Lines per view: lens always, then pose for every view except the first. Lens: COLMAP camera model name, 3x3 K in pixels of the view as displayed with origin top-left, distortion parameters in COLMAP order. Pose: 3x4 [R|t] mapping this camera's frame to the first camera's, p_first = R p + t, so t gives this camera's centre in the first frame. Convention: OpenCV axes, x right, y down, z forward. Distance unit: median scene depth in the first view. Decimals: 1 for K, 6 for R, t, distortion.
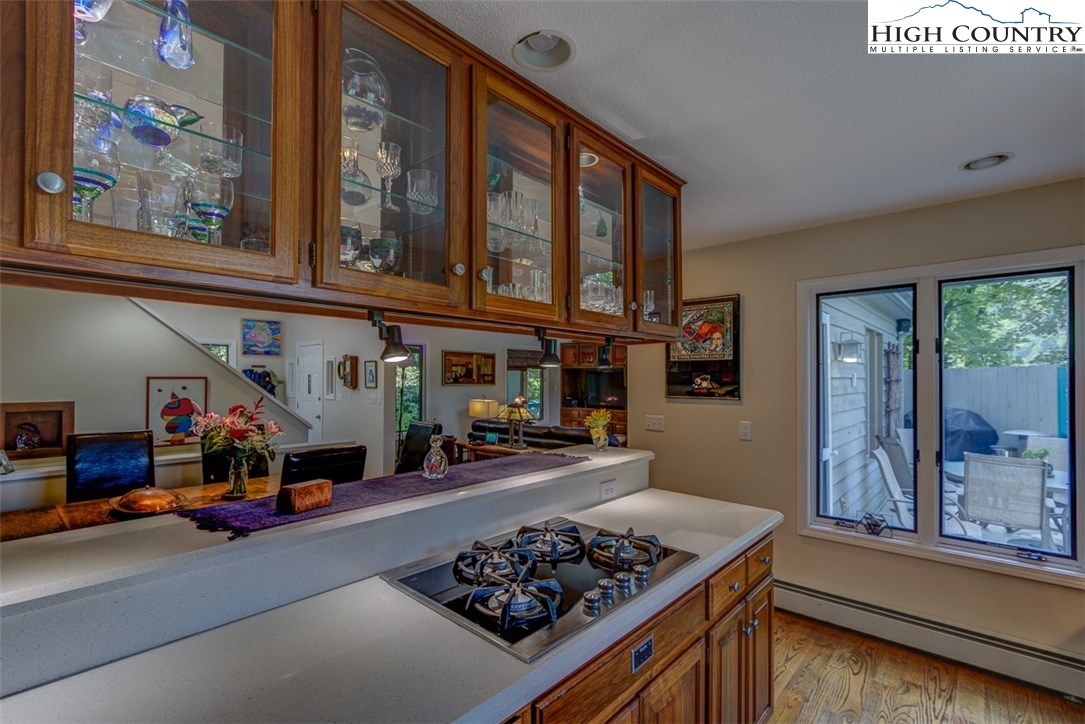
lens RADIAL K [[491.1, 0, 538.9], [0, 491.1, 372.0], [0, 0, 1]] dist [0.001525, 0.000511]
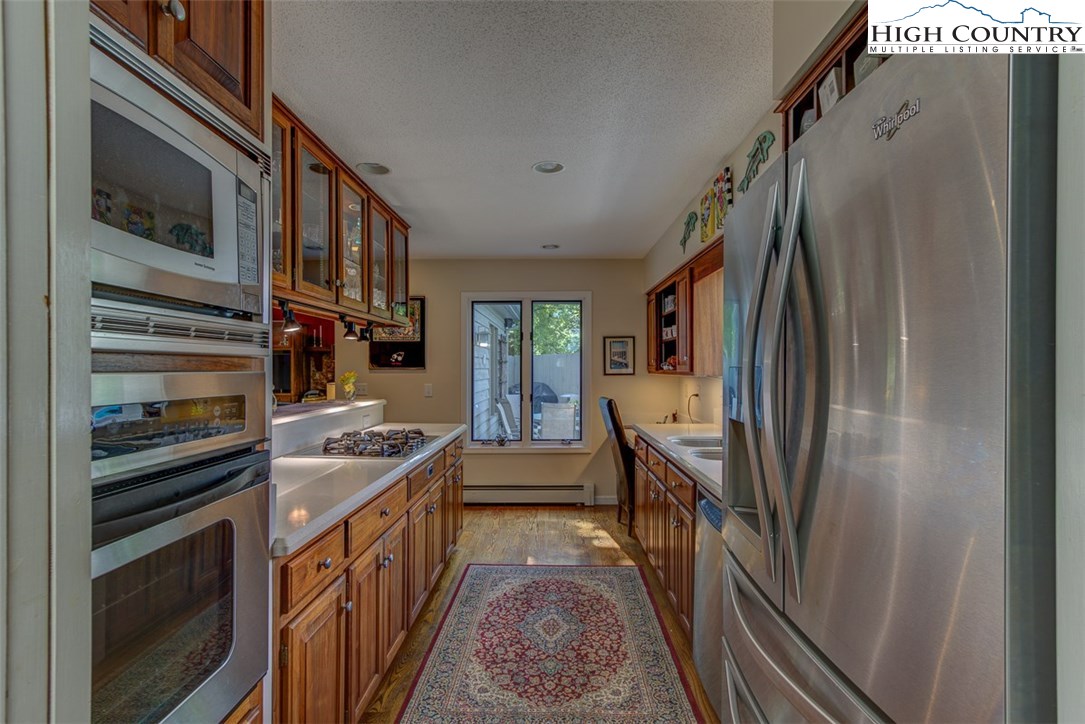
lens RADIAL K [[527.3, 0, 546.9], [0, 527.3, 366.6], [0, 0, 1]] dist [-0.000252, -0.000008]
pose [[0.747997, -0.000865, 0.663701, -0.382336], [-0.005850, 0.999952, 0.007896, 0.037393], [-0.663676, -0.009789, 0.747956, -0.433653]]
